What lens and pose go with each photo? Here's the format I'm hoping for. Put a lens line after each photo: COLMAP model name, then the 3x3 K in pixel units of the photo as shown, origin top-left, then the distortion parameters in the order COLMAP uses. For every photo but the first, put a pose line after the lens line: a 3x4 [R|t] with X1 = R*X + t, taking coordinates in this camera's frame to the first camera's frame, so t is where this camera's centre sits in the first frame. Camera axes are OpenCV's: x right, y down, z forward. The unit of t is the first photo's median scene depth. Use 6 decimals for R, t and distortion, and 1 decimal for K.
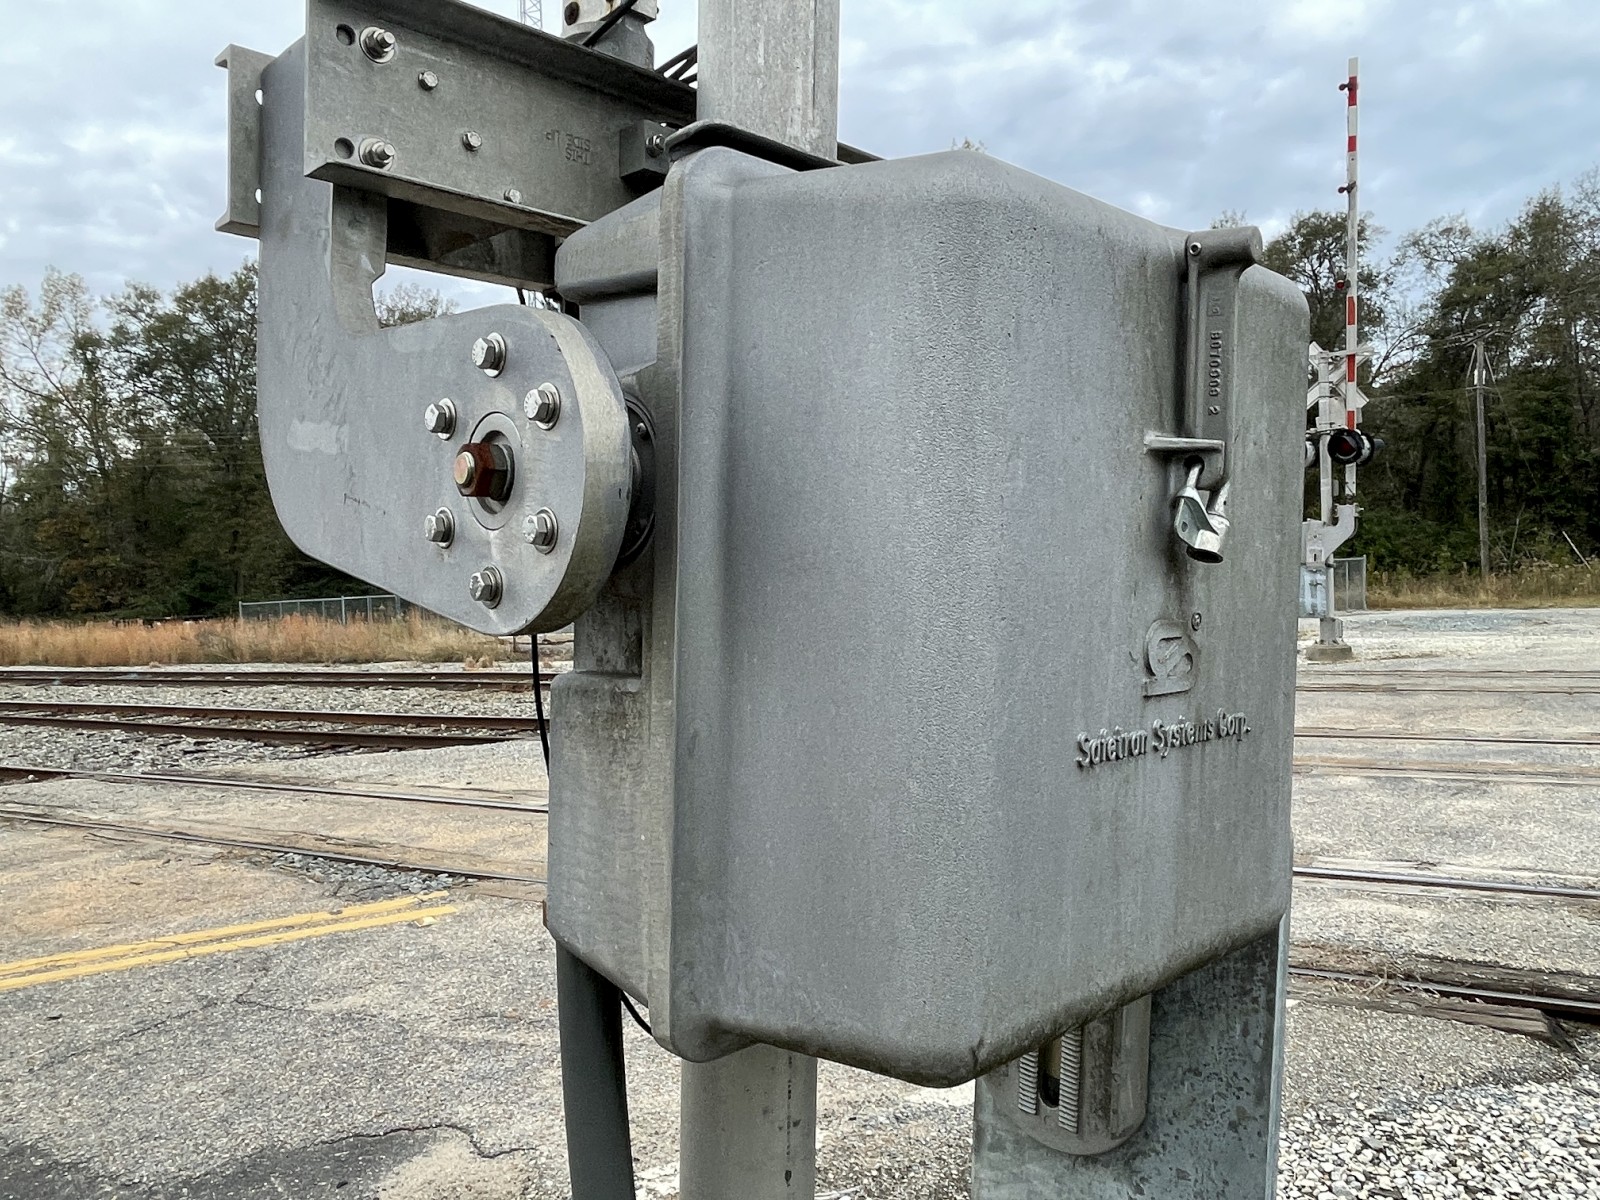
lens RADIAL K [[1149.0, 0, 800.0], [0, 1149.0, 600.0], [0, 0, 1]] dist [-0.004007, -0.001827]
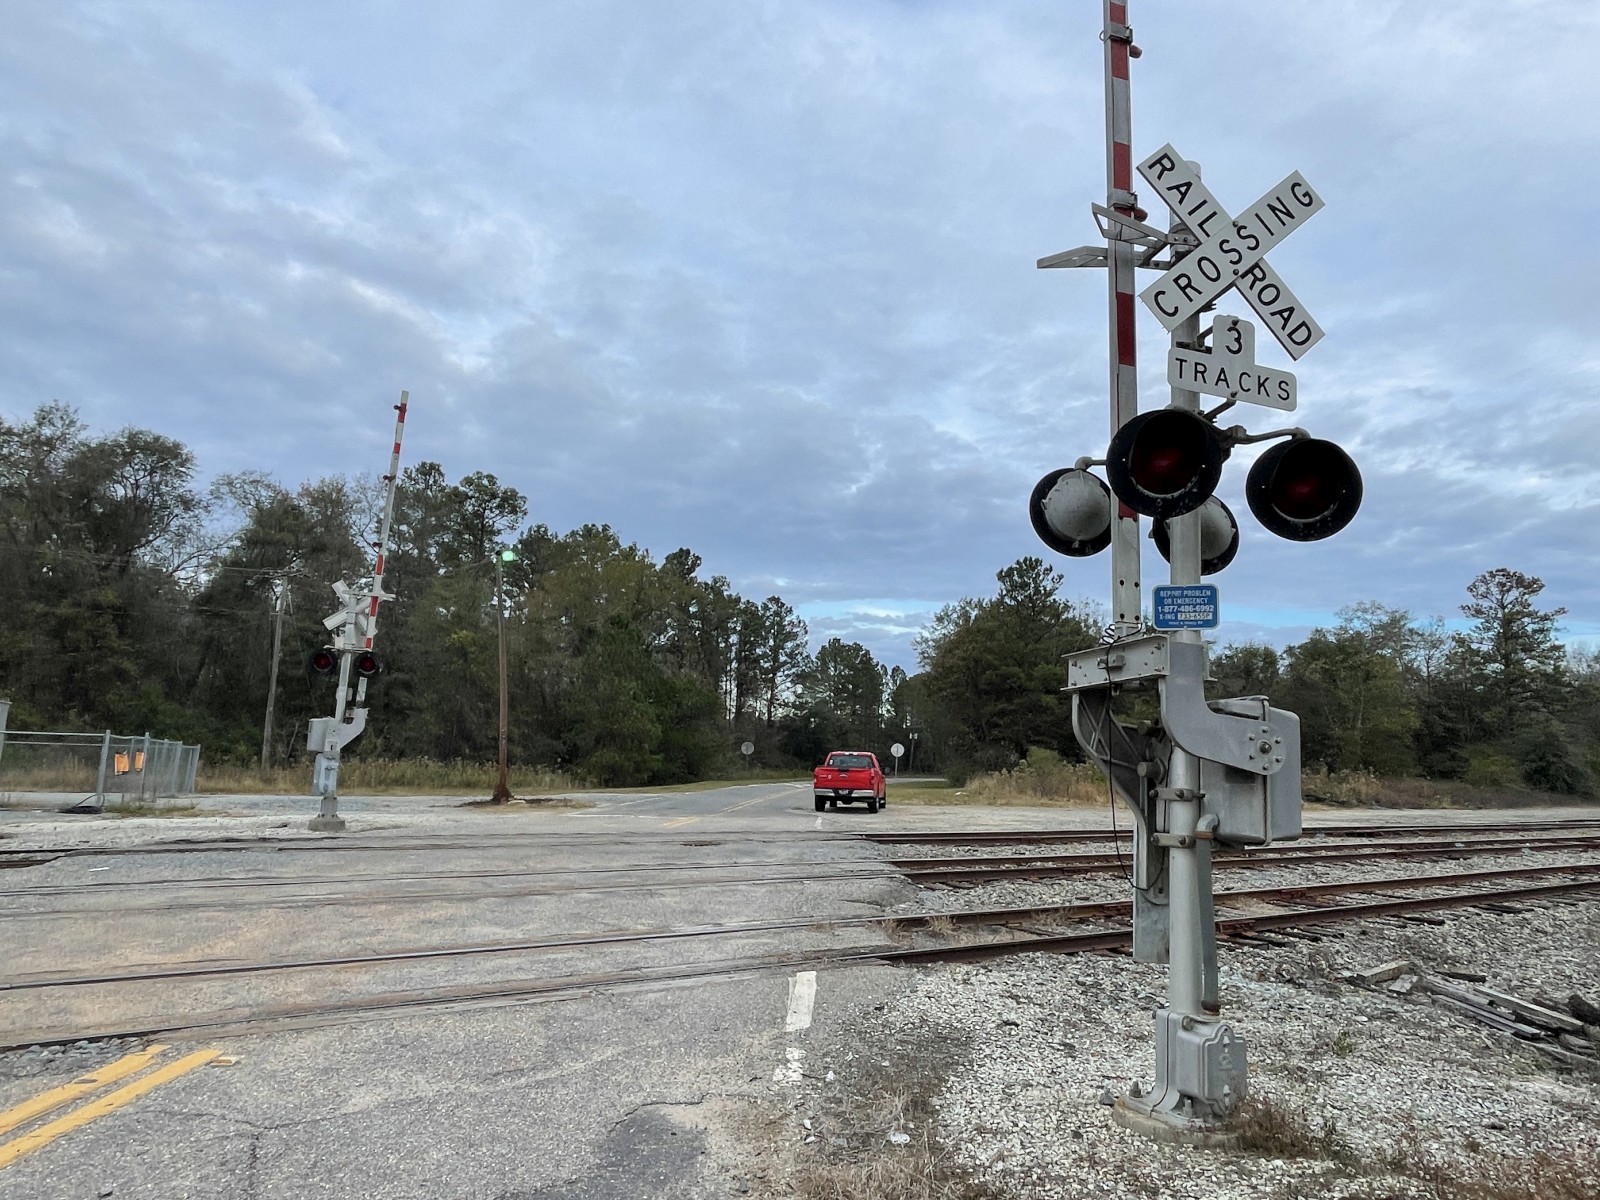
lens RADIAL K [[989.8, 0, 807.1], [0, 989.8, 603.1], [0, 0, 1]] dist [-0.007588, -0.001327]
pose [[0.453504, 0.194099, 0.869862, -0.287387], [-0.028896, 0.978686, -0.203317, 0.013084], [-0.890786, 0.067070, 0.449447, 0.034006]]
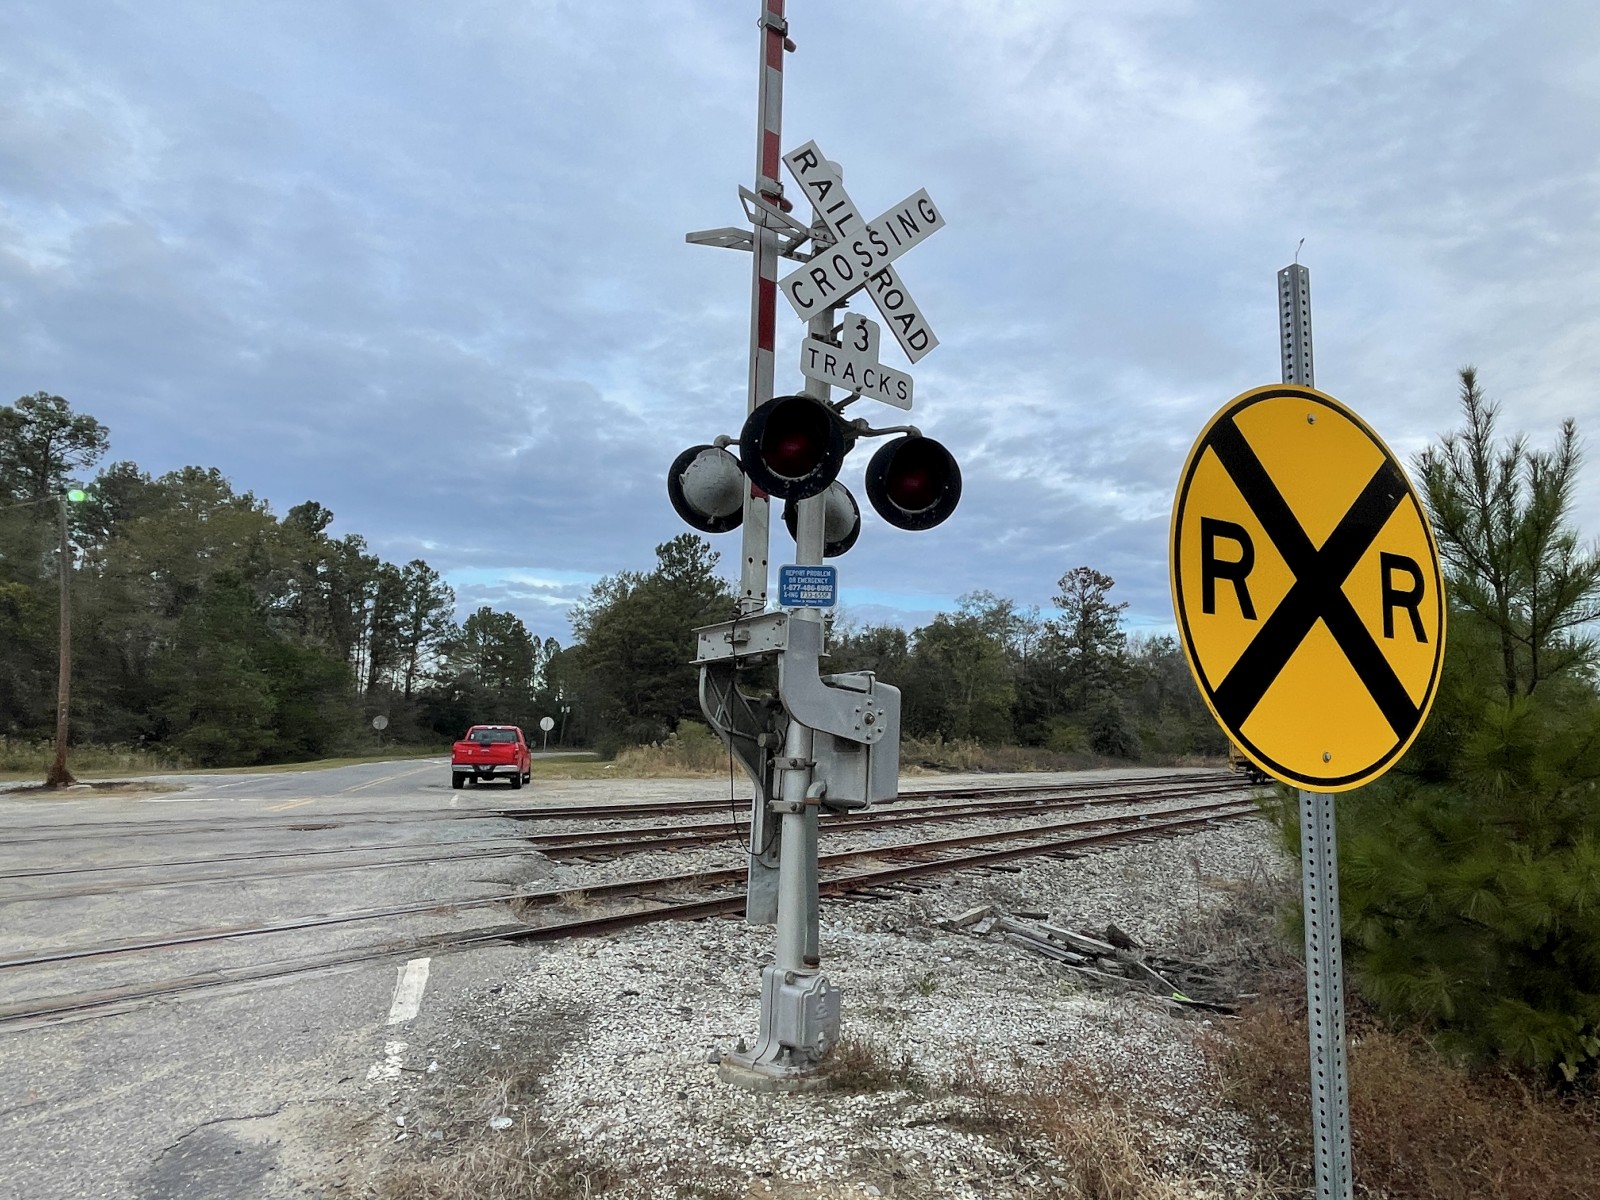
lens RADIAL K [[989.8, 0, 807.1], [0, 989.8, 603.1], [0, 0, 1]] dist [-0.007588, -0.001327]
pose [[0.127852, 0.181491, 0.975046, -0.280360], [-0.002409, 0.983168, -0.182687, 0.013013], [-0.991790, 0.021008, 0.126137, 0.025121]]
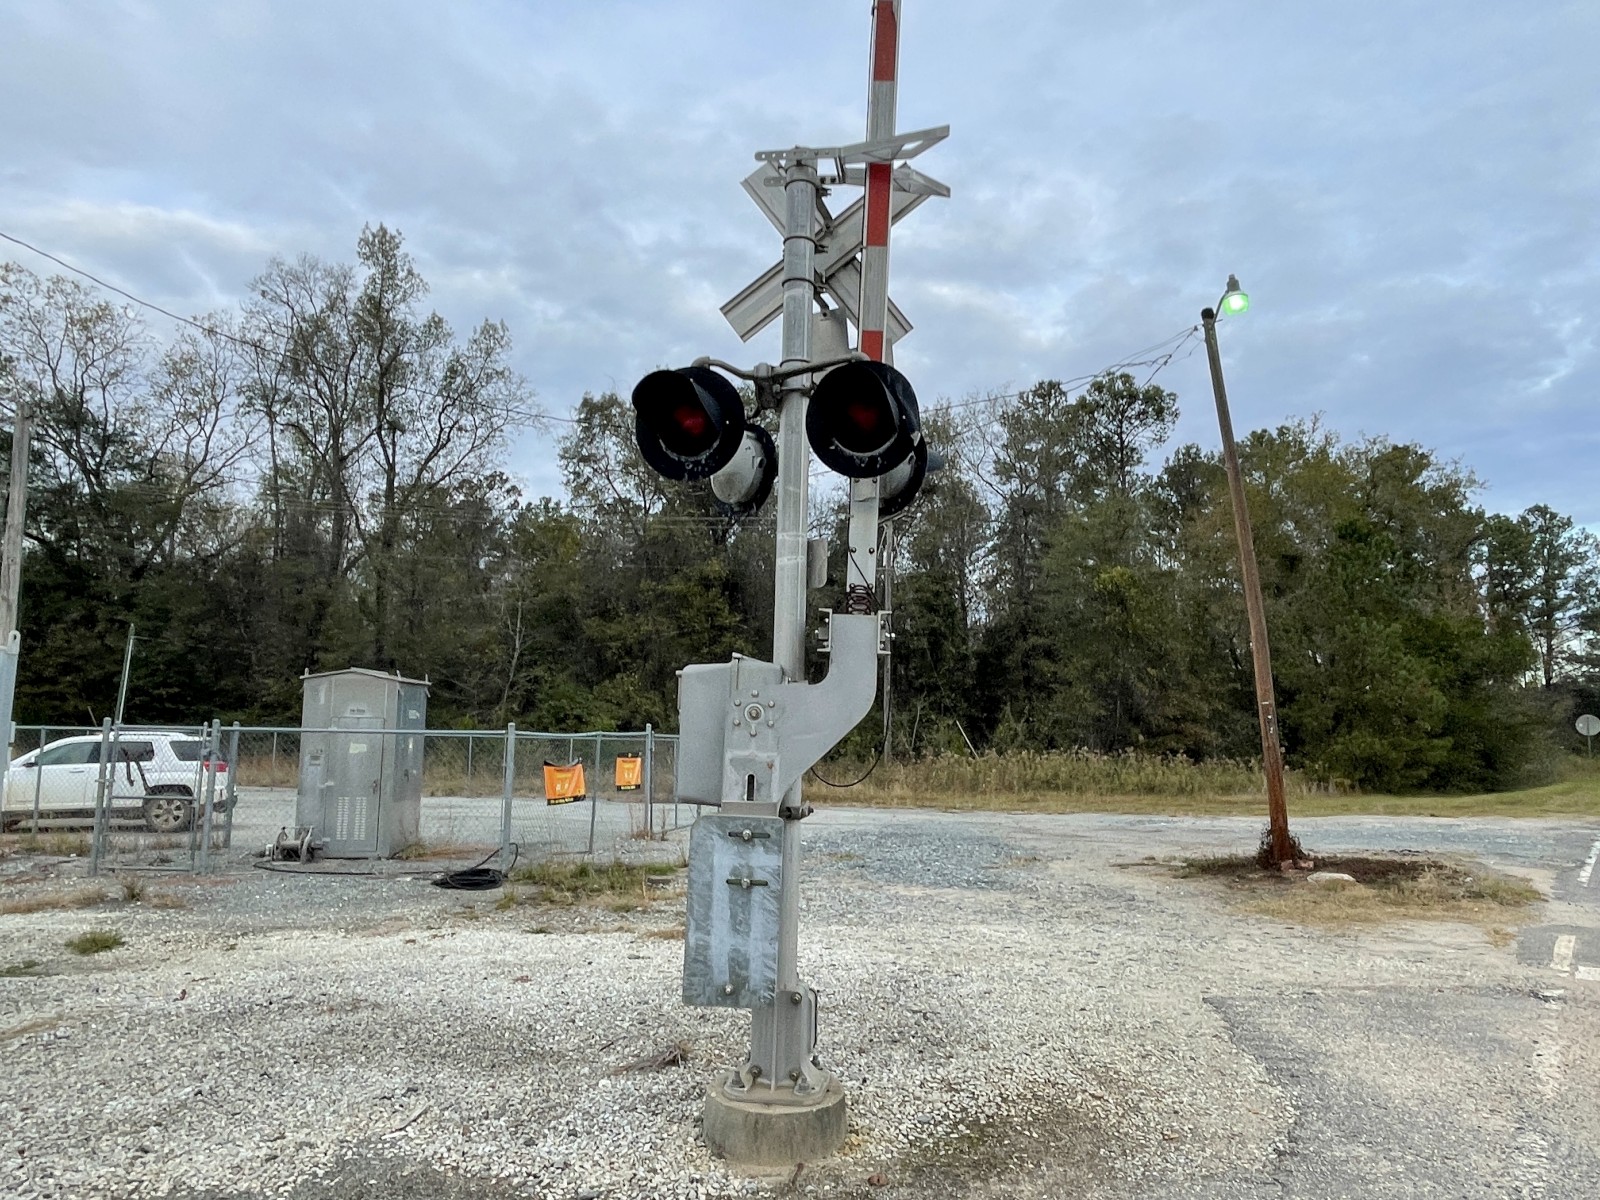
lens RADIAL K [[1102.3, 0, 800.2], [0, 1102.3, 592.6], [0, 0, 1]] dist [-0.000389, -0.000032]
pose [[0.880602, 0.110793, 0.460723, 0.323606], [-0.040906, 0.986426, -0.159027, -0.041290], [-0.472089, 0.121193, 0.873181, 0.739181]]
